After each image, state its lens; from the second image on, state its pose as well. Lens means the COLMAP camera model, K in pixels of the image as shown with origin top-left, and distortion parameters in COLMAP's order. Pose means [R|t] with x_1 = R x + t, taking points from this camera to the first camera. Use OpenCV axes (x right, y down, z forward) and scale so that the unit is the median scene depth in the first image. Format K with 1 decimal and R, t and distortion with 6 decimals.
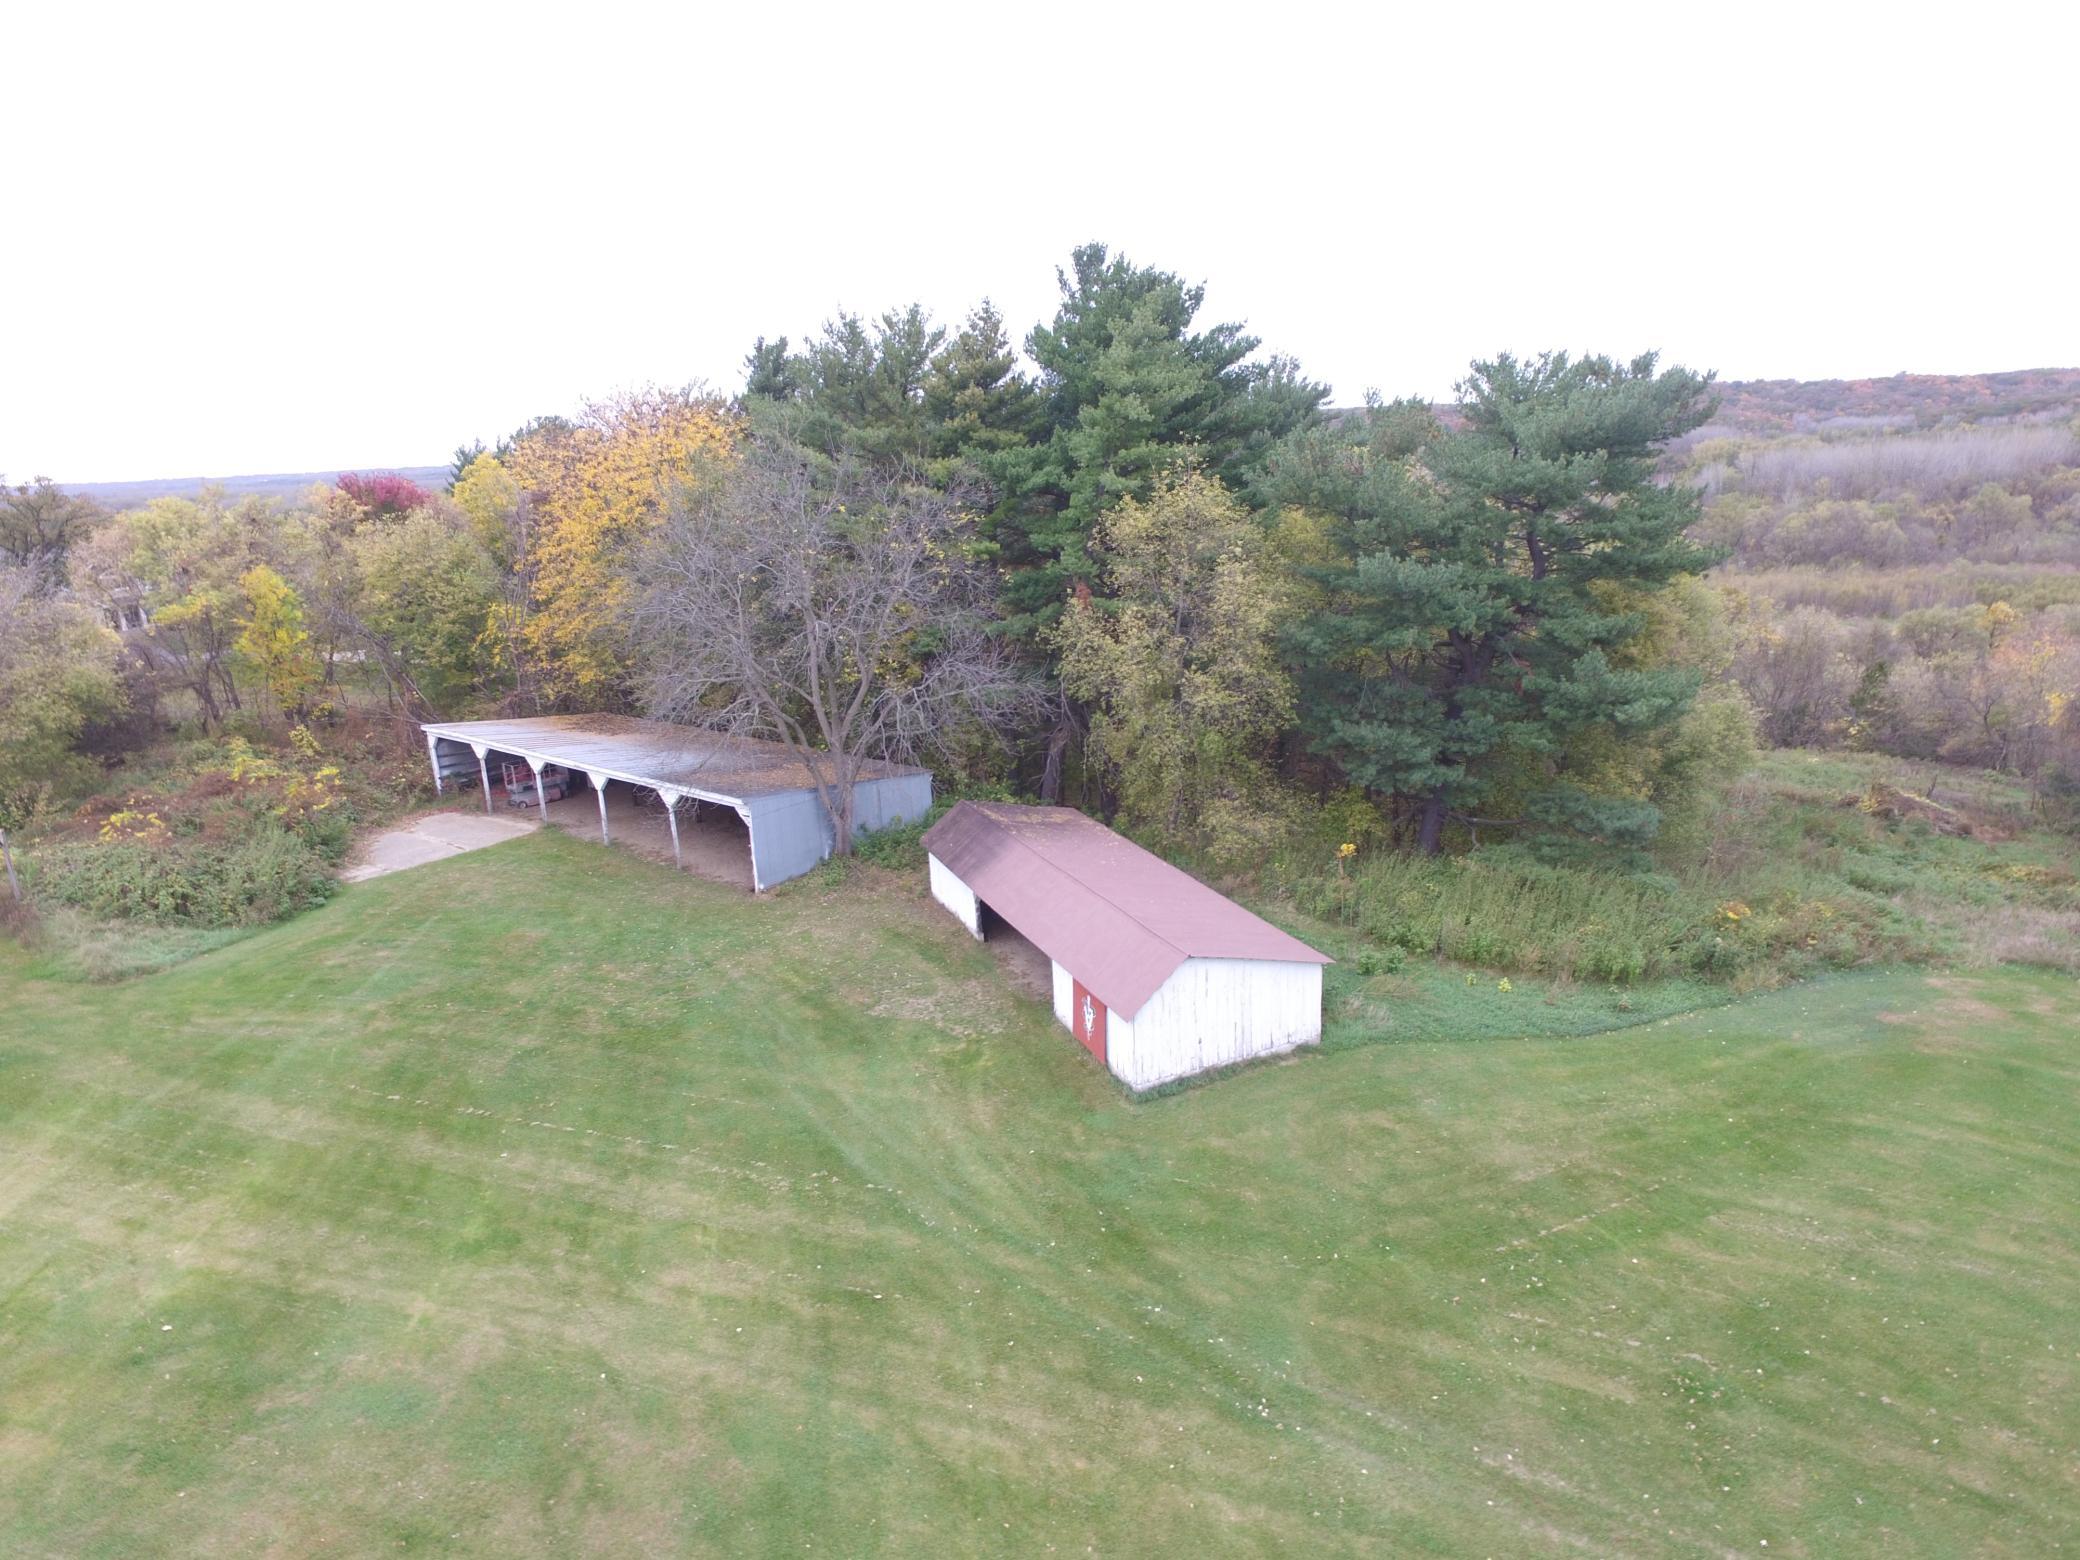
lens RADIAL K [[1202.5, 0, 1048.1], [0, 1202.5, 771.9], [0, 0, 1]] dist [-0.007840, 0.009653]
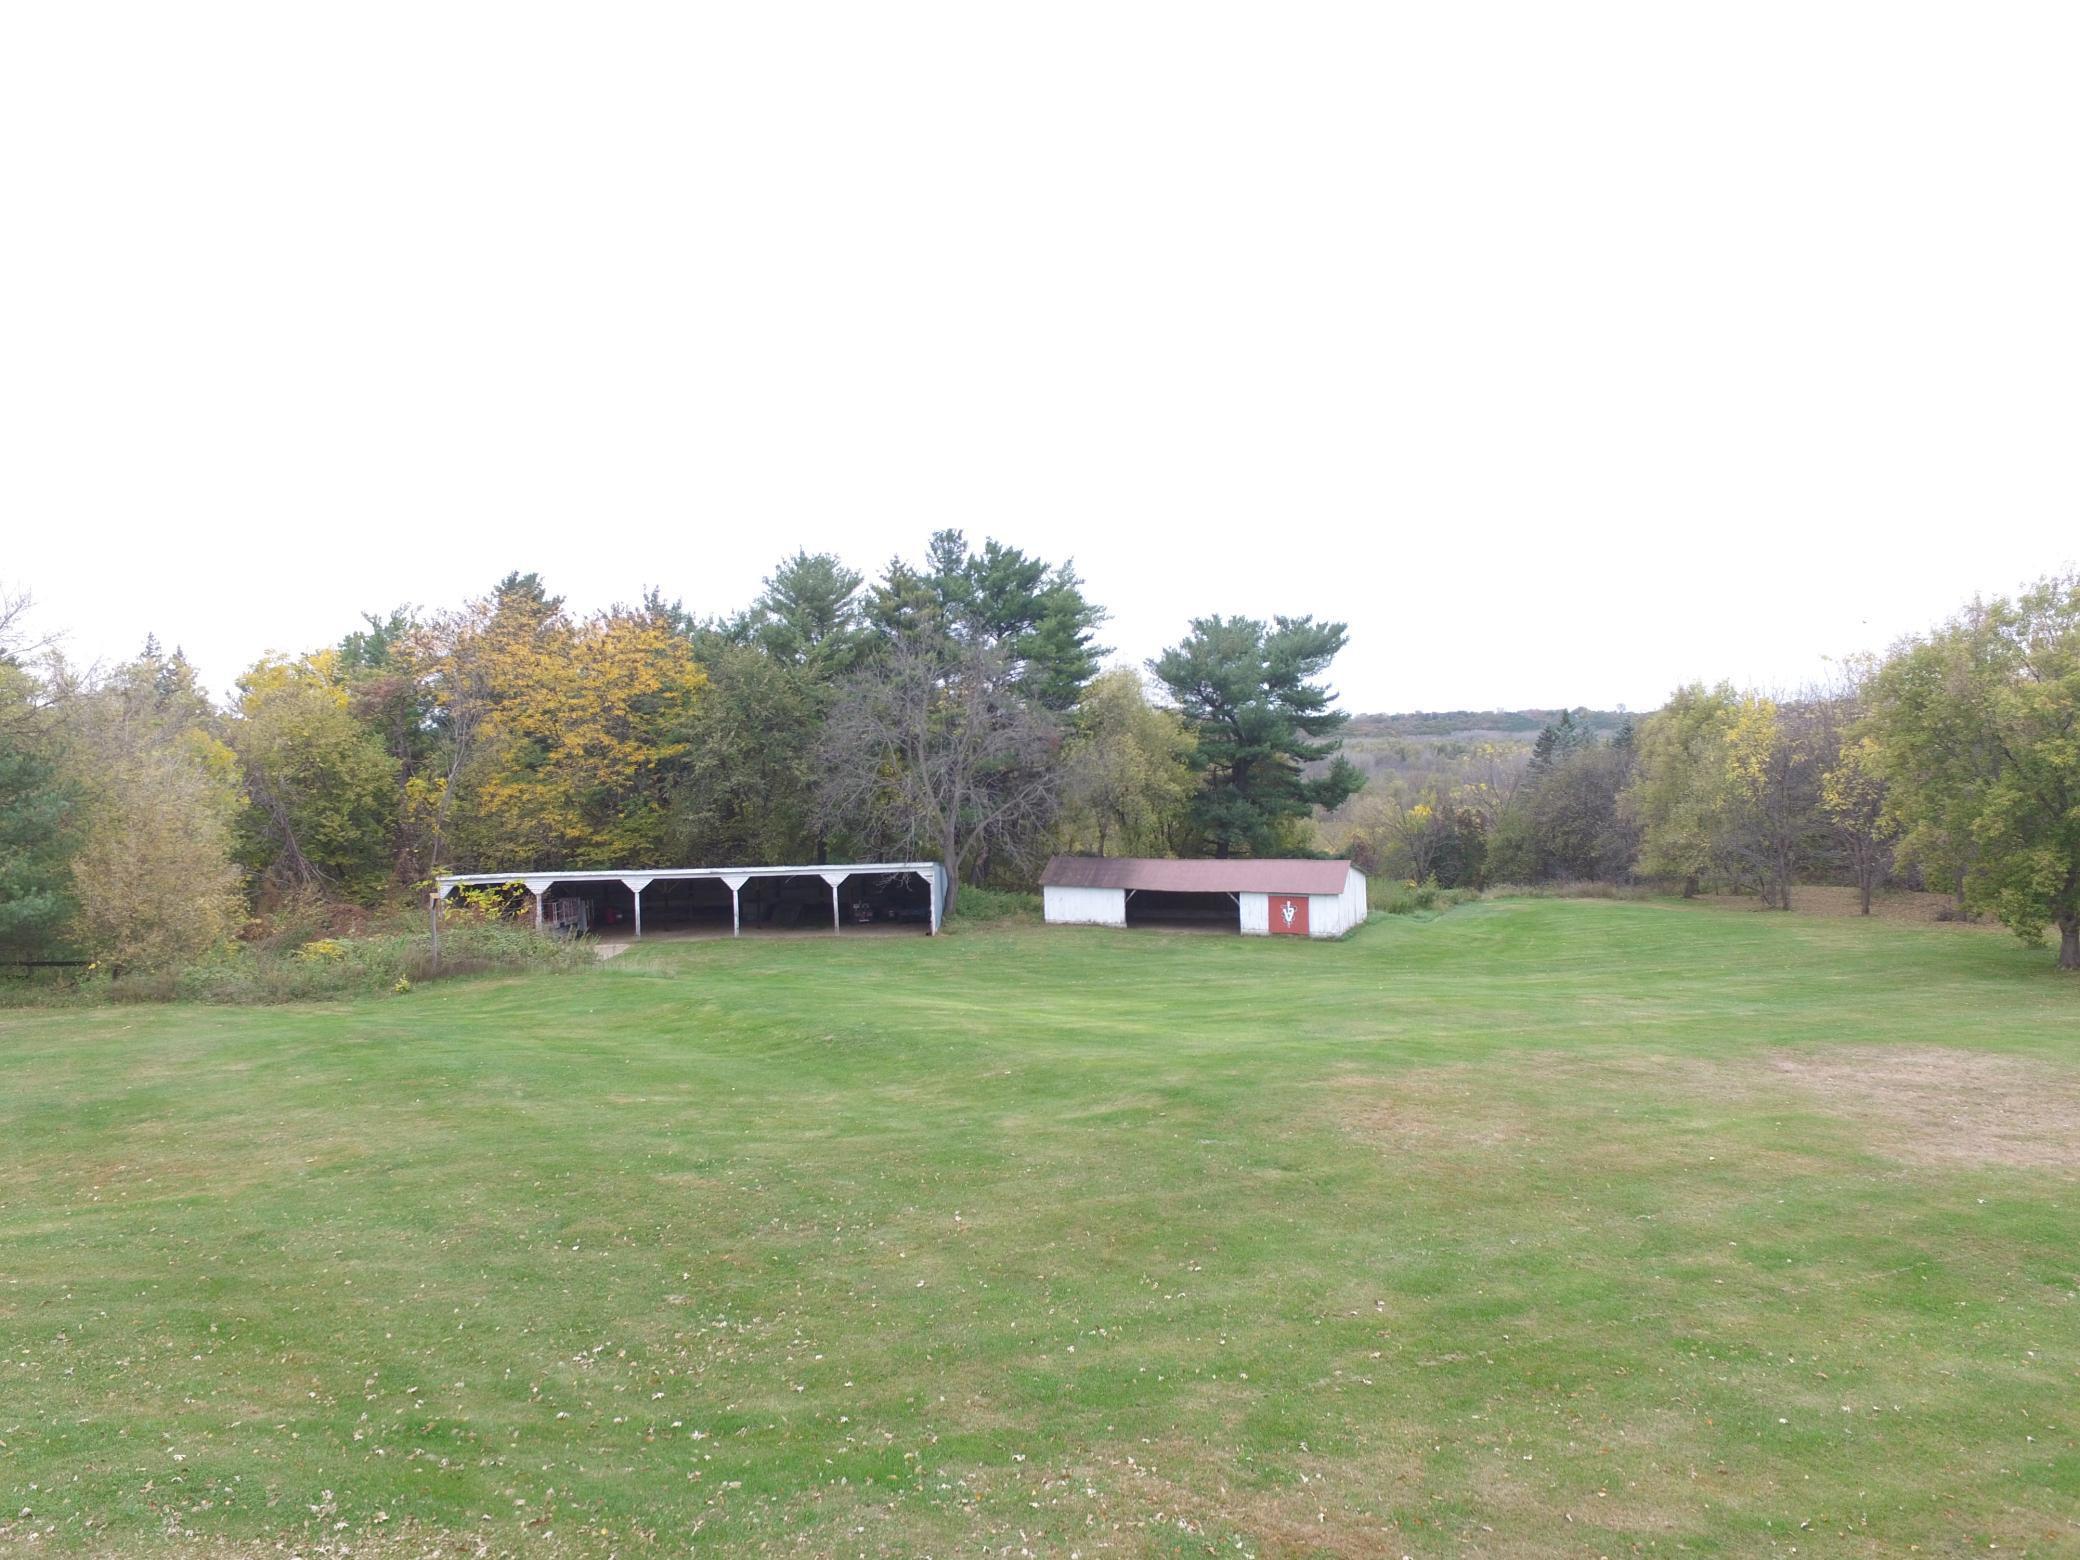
lens RADIAL K [[1202.5, 0, 1038.5], [0, 1202.5, 779.0], [0, 0, 1]] dist [-0.007840, 0.009653]
pose [[0.786011, 0.004321, 0.618198, -1.019043], [0.155246, 0.966553, -0.204144, 0.234879], [-0.598403, 0.256432, 0.759050, -0.151311]]
